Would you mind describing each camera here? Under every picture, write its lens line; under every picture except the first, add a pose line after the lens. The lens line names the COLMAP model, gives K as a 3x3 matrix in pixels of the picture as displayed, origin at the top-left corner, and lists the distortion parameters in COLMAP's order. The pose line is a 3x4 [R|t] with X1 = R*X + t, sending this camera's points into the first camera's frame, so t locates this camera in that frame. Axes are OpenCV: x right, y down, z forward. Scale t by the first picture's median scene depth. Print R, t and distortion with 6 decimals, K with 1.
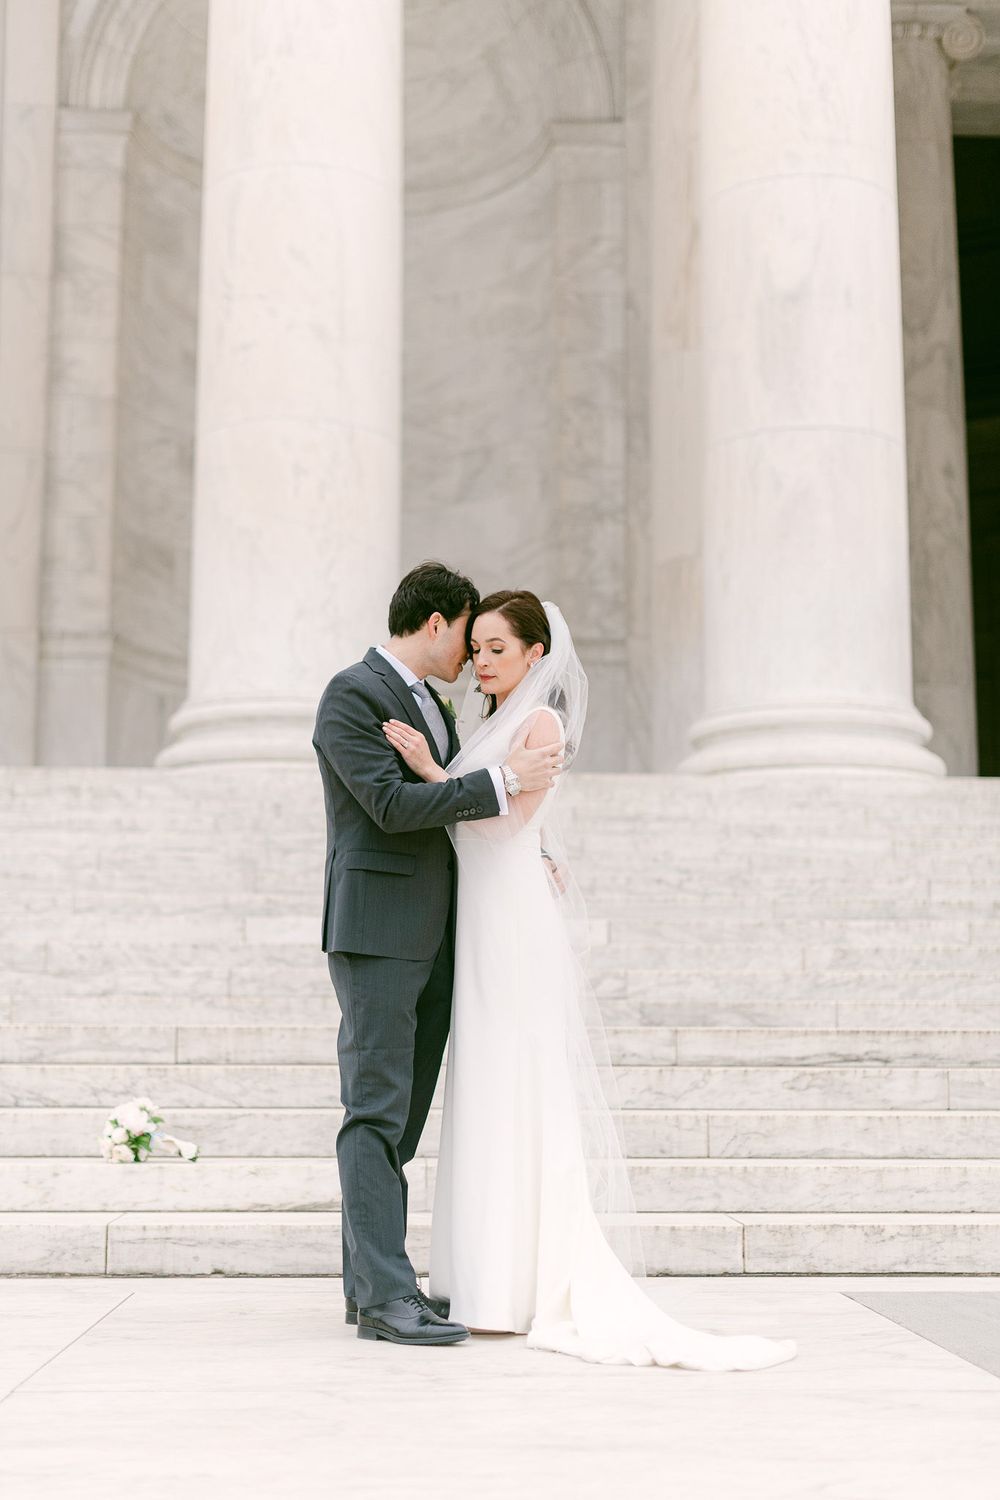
lens RADIAL K [[2121.2, 0, 500.0], [0, 2121.2, 750.0], [0, 0, 1]] dist [0.013039, 0.004895]
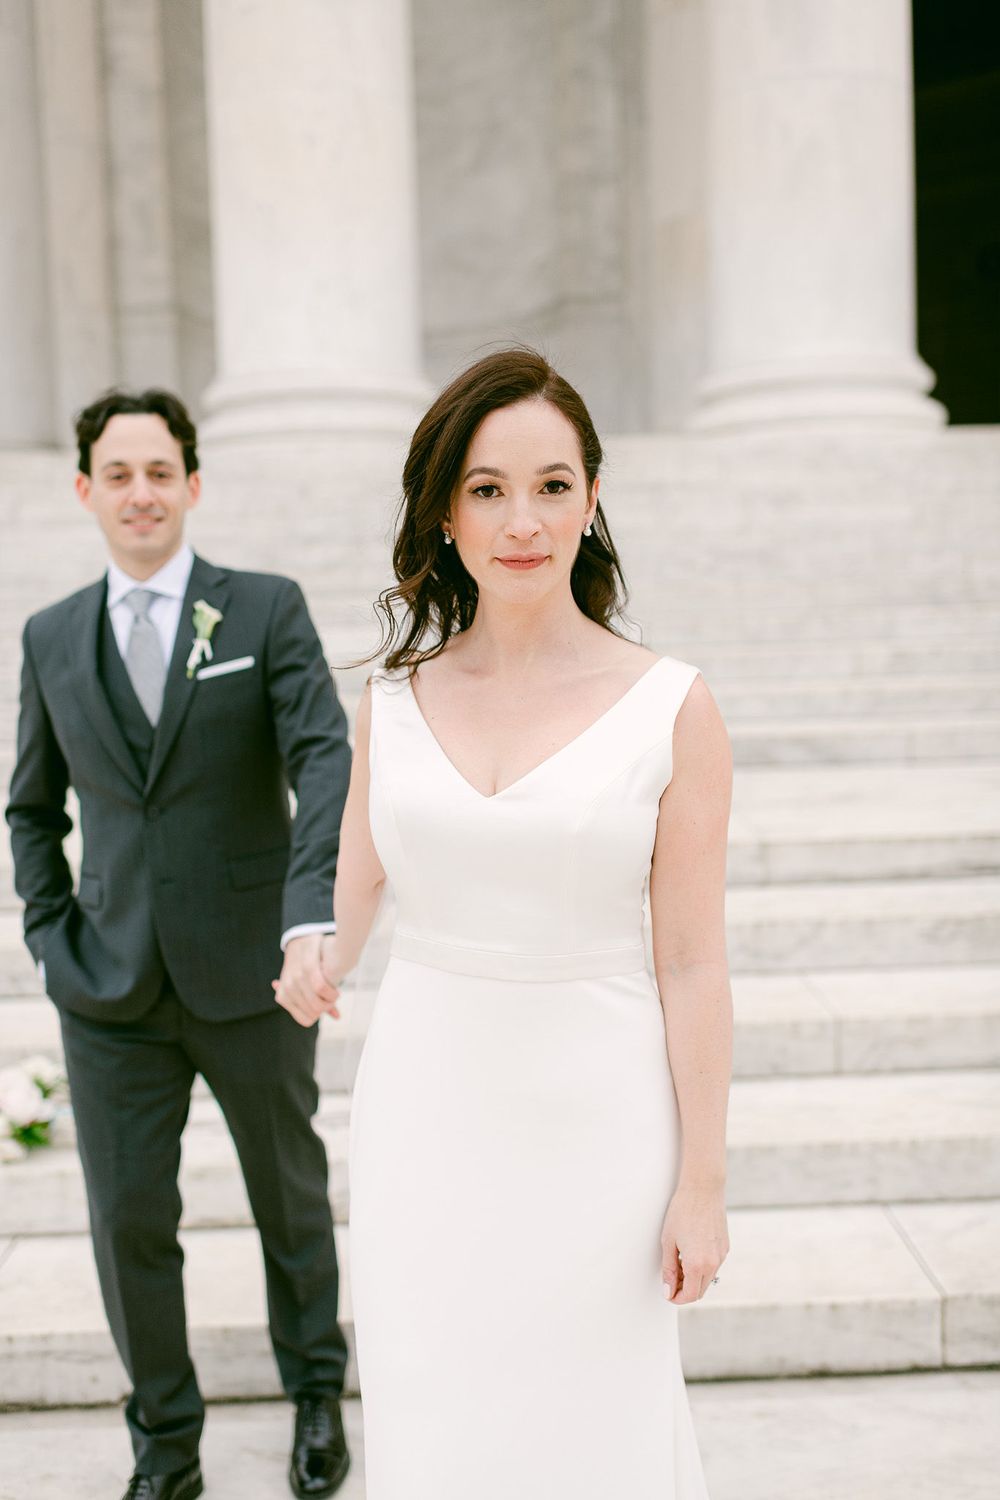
lens RADIAL K [[1460.3, 0, 500.0], [0, 1460.3, 750.0], [0, 0, 1]] dist [-0.003168, -0.011617]
pose [[0.999281, -0.033695, -0.017400, -0.002529], [0.036981, 0.967450, 0.250347, -0.021738], [0.008398, -0.250810, 0.968000, 0.260902]]
